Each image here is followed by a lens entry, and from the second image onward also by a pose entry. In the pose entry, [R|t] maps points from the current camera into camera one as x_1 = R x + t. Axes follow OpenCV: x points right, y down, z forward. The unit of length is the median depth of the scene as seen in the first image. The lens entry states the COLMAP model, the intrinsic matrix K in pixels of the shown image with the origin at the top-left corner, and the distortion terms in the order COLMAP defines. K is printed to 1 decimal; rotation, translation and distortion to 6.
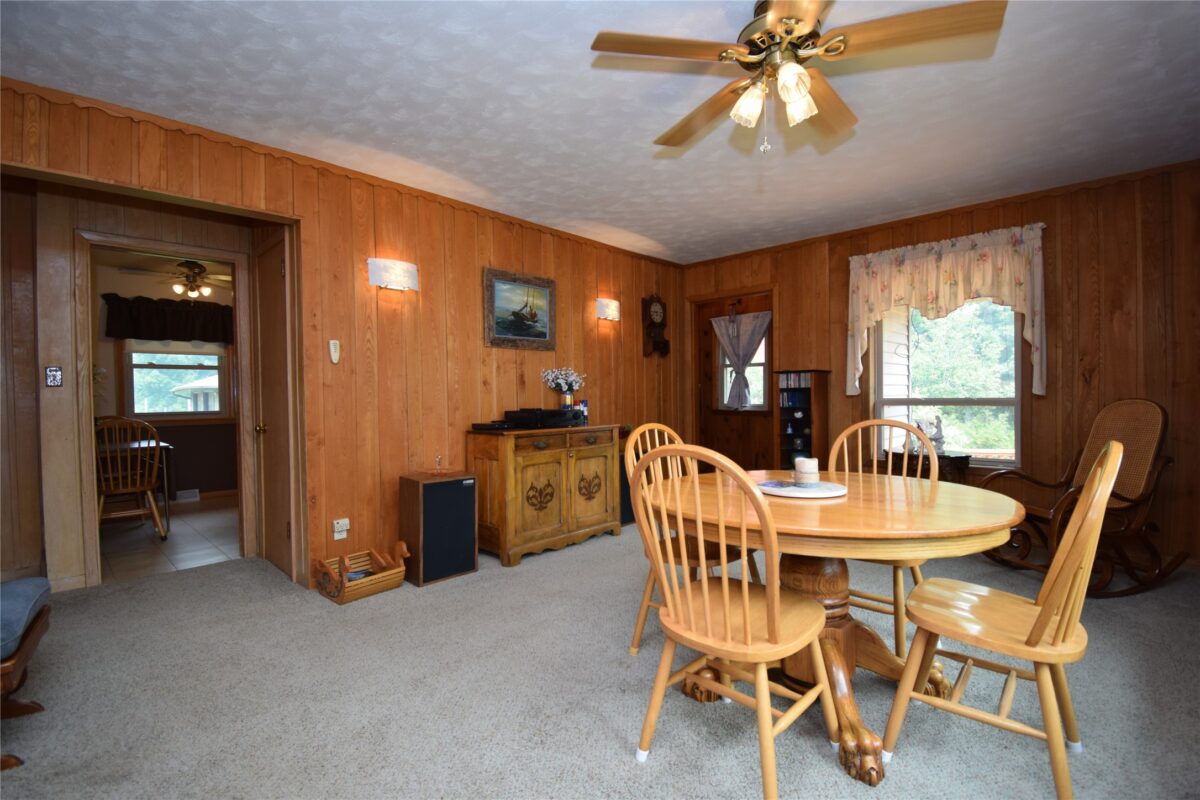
lens RADIAL K [[531.8, 0, 605.7], [0, 531.8, 403.9], [0, 0, 1]] dist [0.026480, -0.026957]
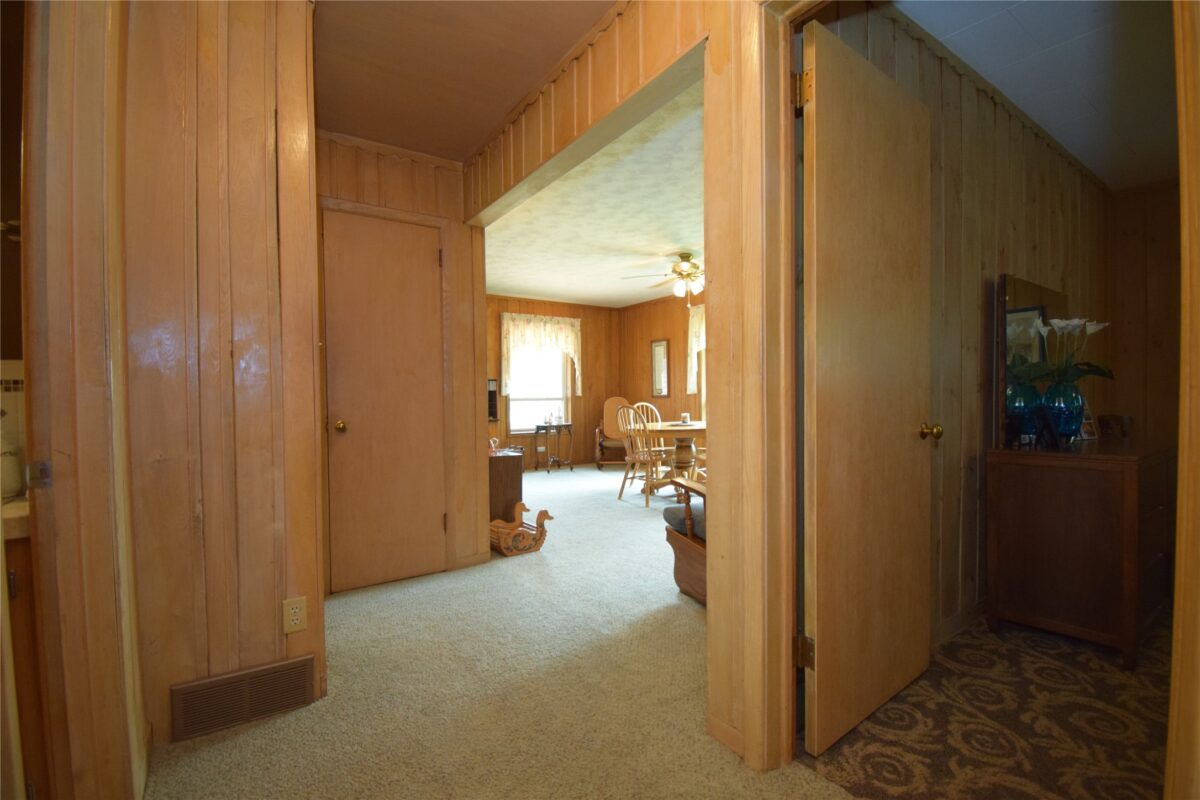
lens RADIAL K [[531.8, 0, 605.7], [0, 531.8, 403.9], [0, 0, 1]] dist [0.026480, -0.026957]
pose [[0.204456, -0.003178, 0.978871, -1.208678], [0.023827, 0.999715, -0.001731, 0.022570], [-0.978586, 0.023677, 0.204473, 0.394779]]
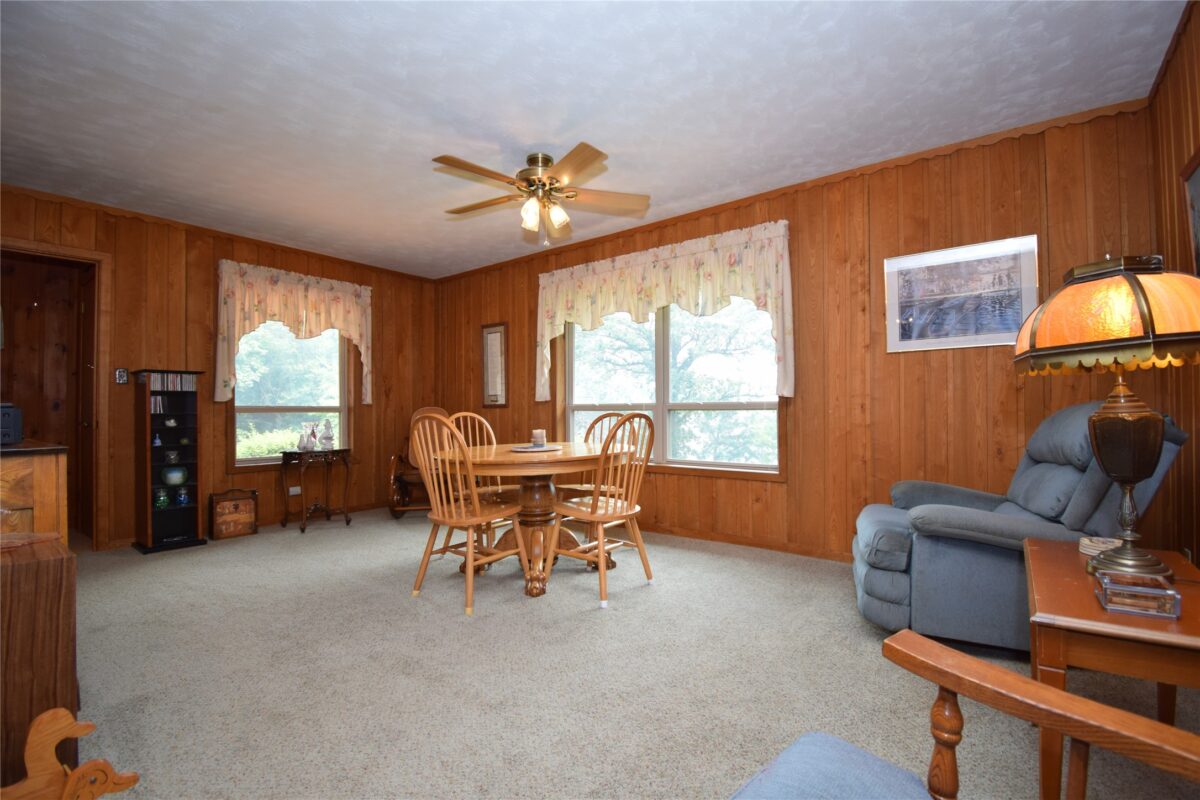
lens RADIAL K [[531.8, 0, 605.7], [0, 531.8, 403.9], [0, 0, 1]] dist [0.026480, -0.026957]
pose [[-0.103355, 0.027765, 0.994257, -0.632106], [0.024632, 0.999375, -0.025347, 0.032843], [-0.994340, 0.021870, -0.103974, 0.457740]]
